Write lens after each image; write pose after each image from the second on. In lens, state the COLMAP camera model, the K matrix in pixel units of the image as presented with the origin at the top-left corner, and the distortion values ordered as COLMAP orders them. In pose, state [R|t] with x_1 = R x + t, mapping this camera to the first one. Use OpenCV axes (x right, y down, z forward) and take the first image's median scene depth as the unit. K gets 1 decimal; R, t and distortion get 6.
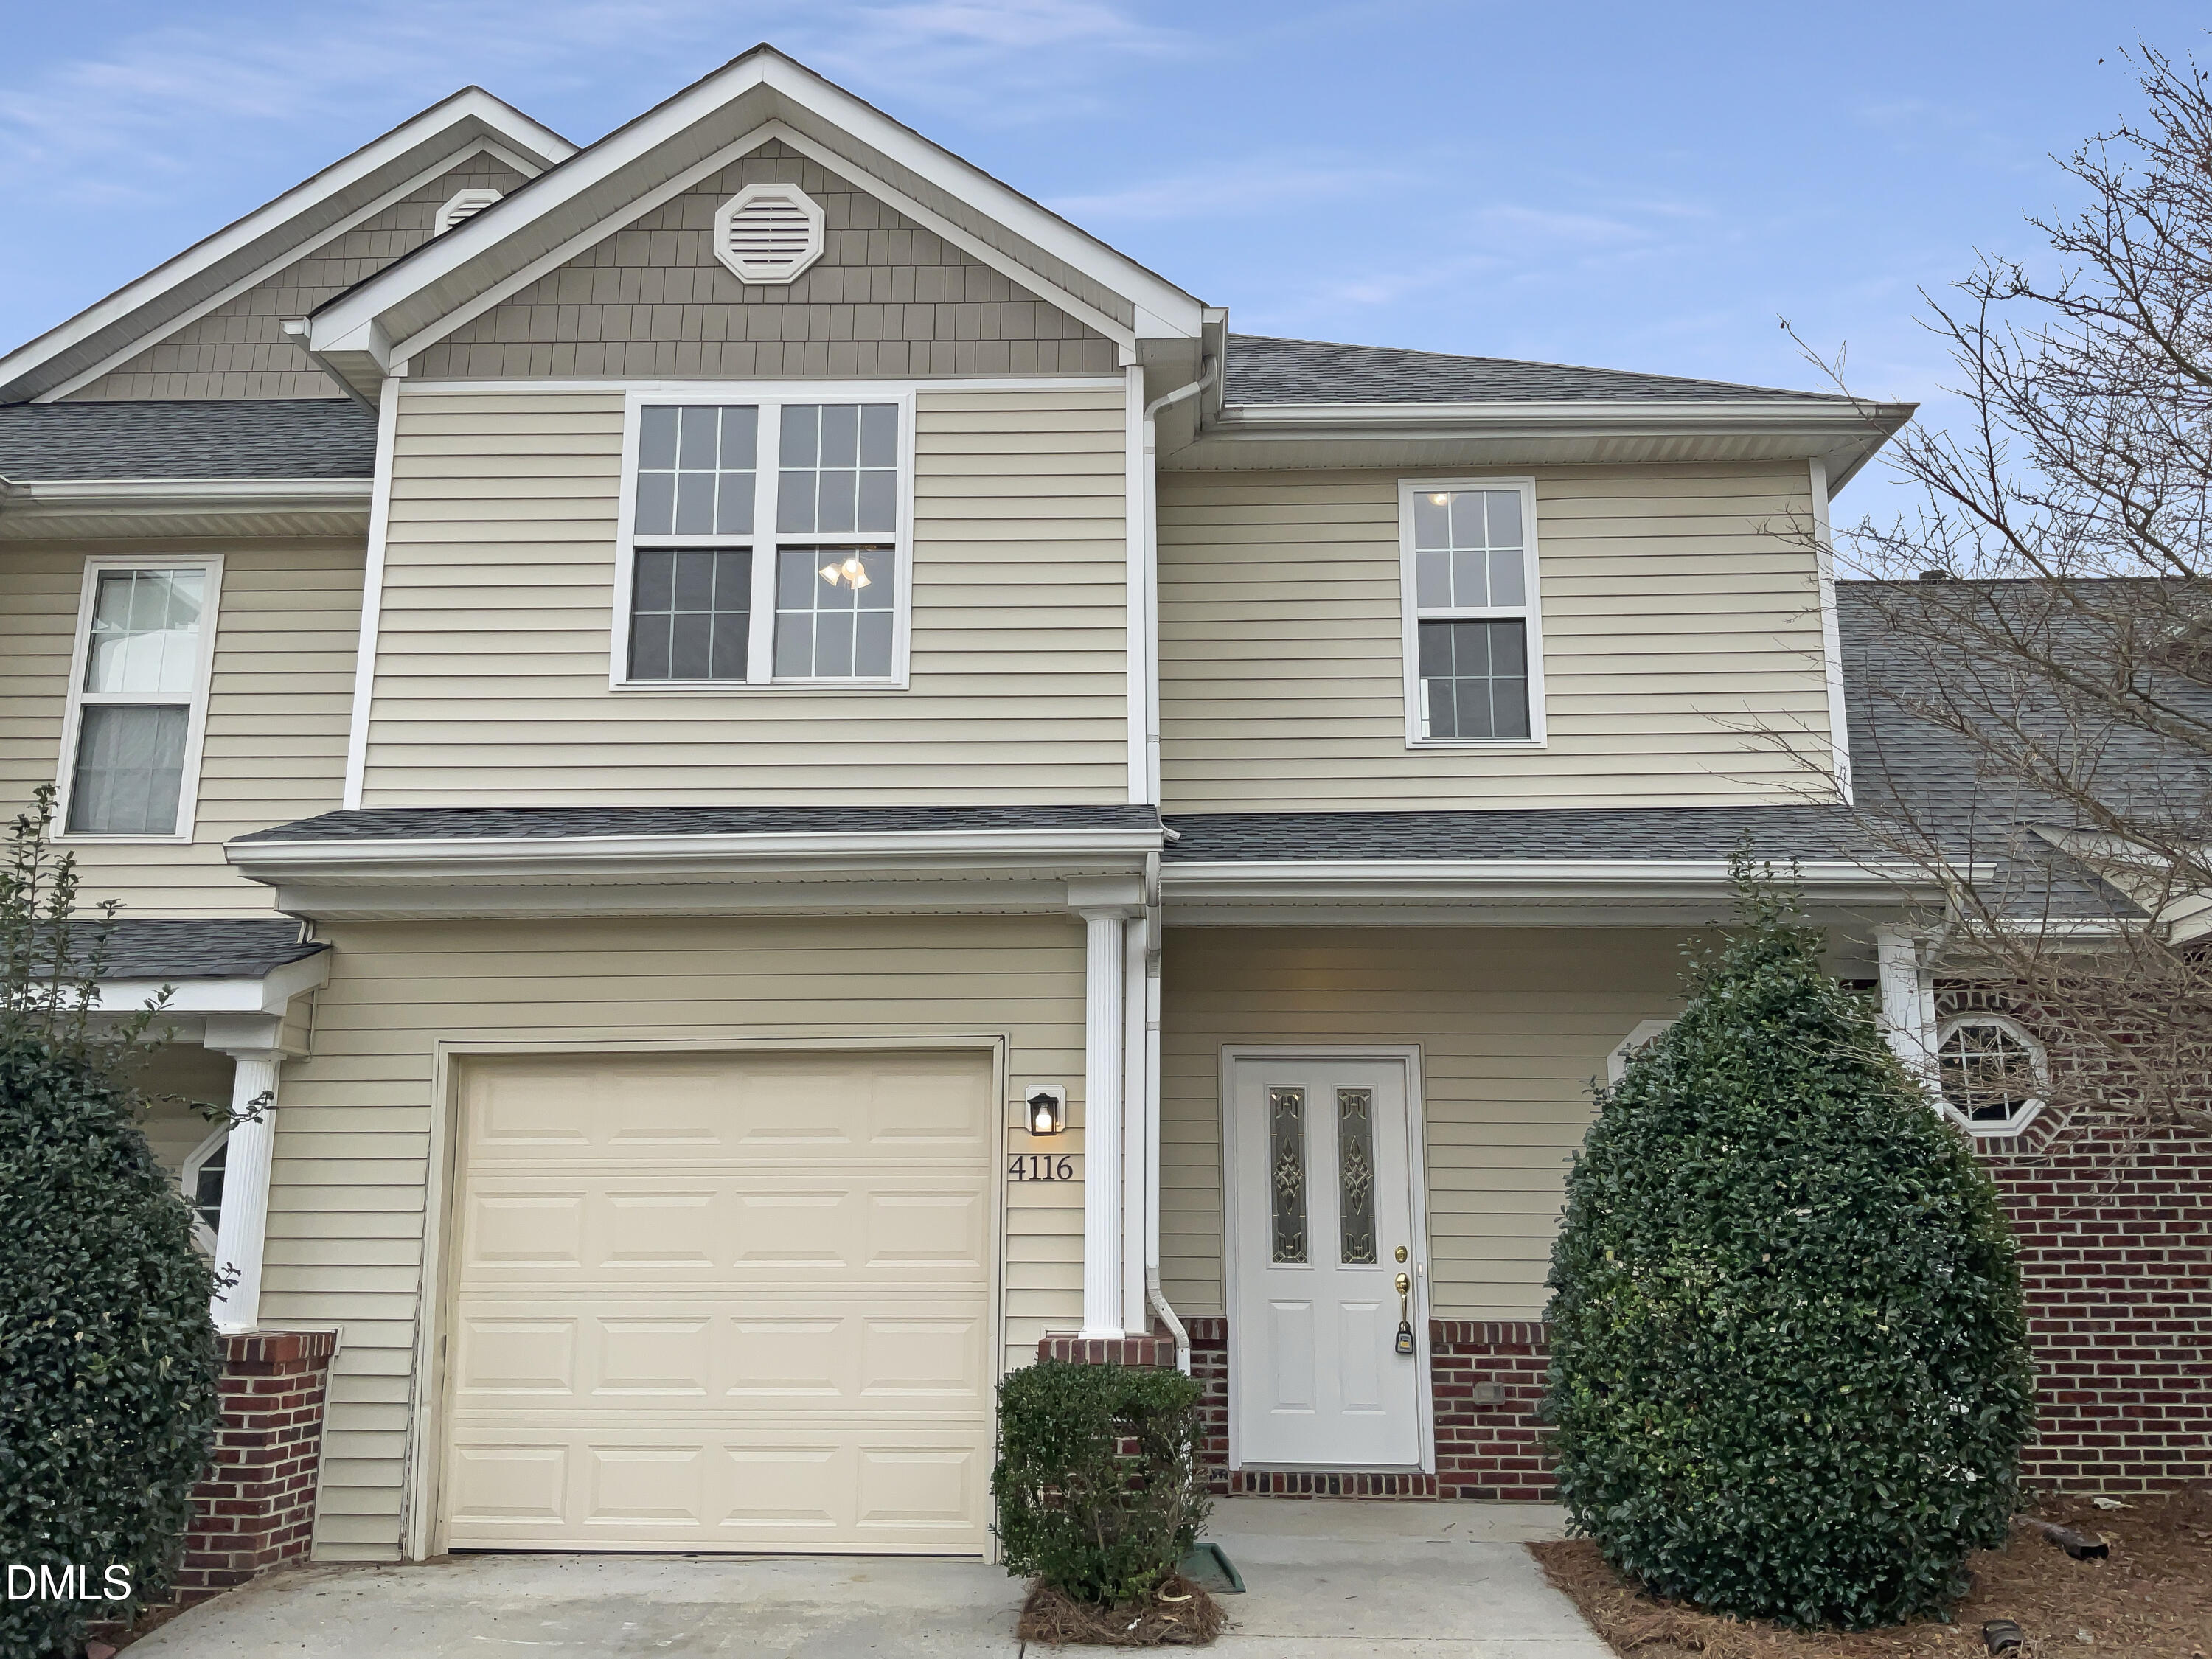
lens RADIAL K [[1846.6, 0, 1100.1], [0, 1846.6, 813.5], [0, 0, 1]] dist [0.039786, -0.074689]
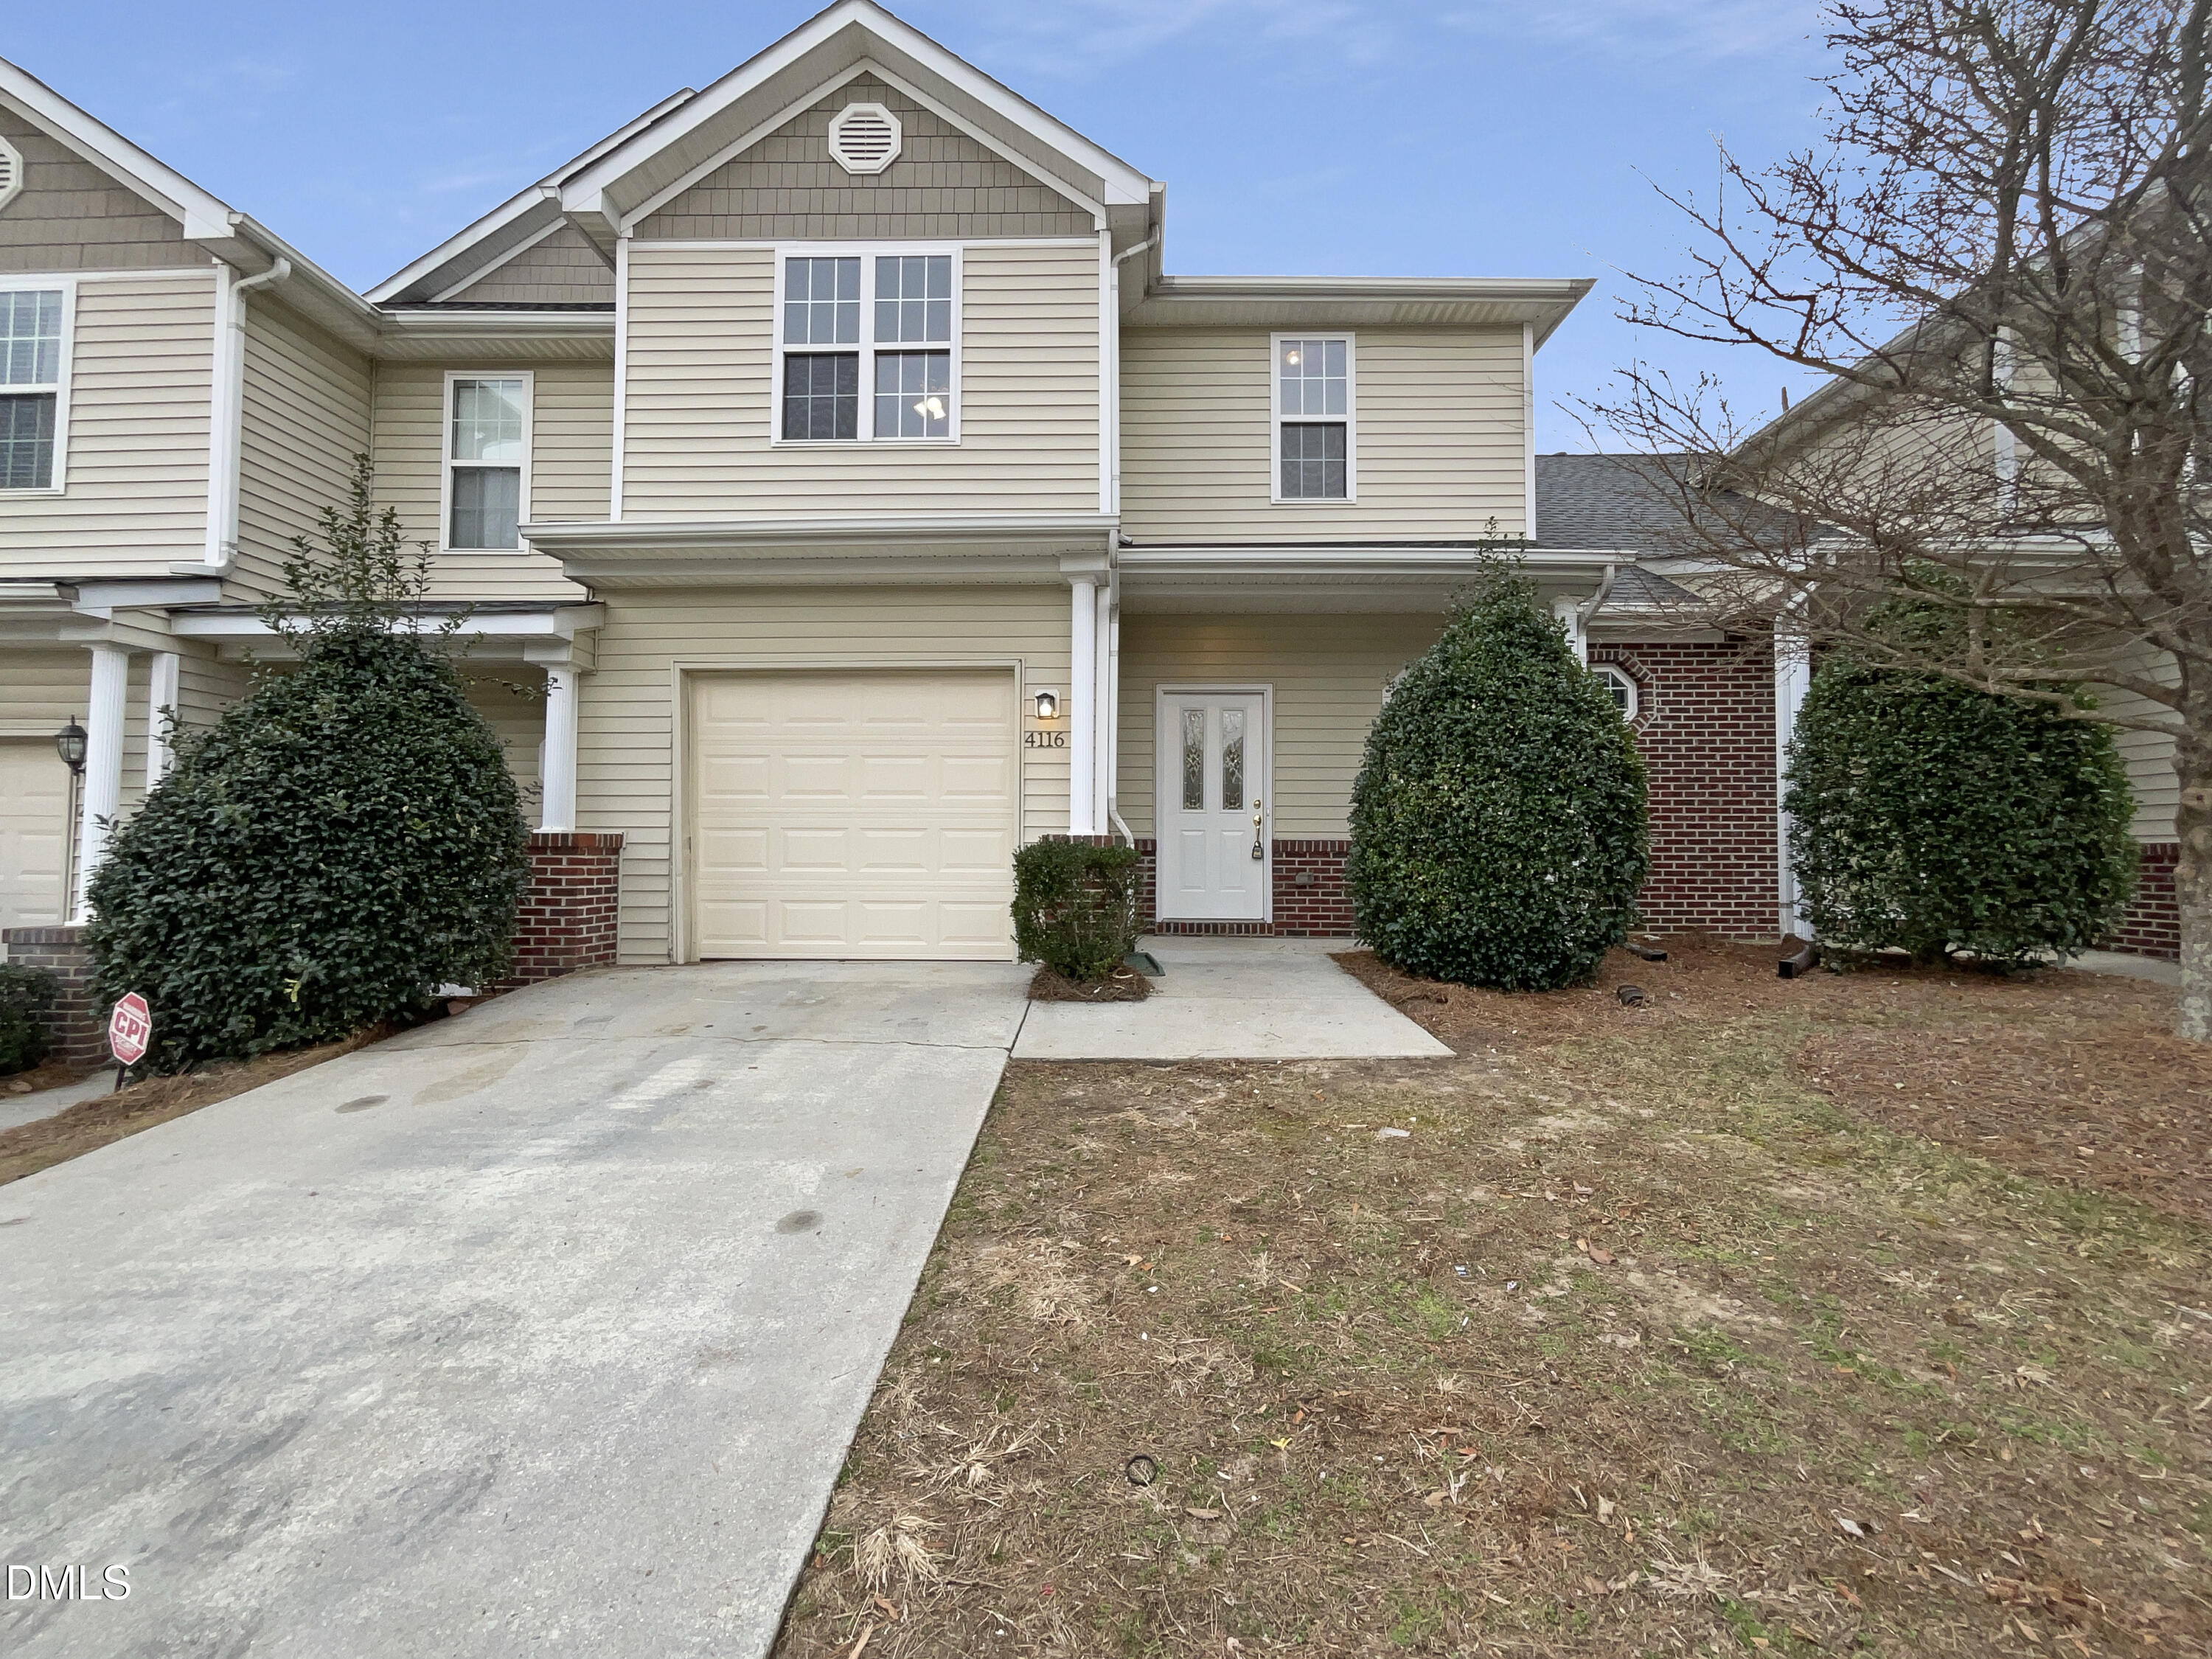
lens RADIAL K [[876.7, 0, 1110.2], [0, 876.7, 828.4], [0, 0, 1]] dist [-0.000927, 0.000907]
pose [[0.999866, 0.002075, 0.016269, 0.013085], [-0.004994, 0.983369, 0.181551, 0.123870], [-0.015621, -0.181608, 0.983247, 0.210276]]
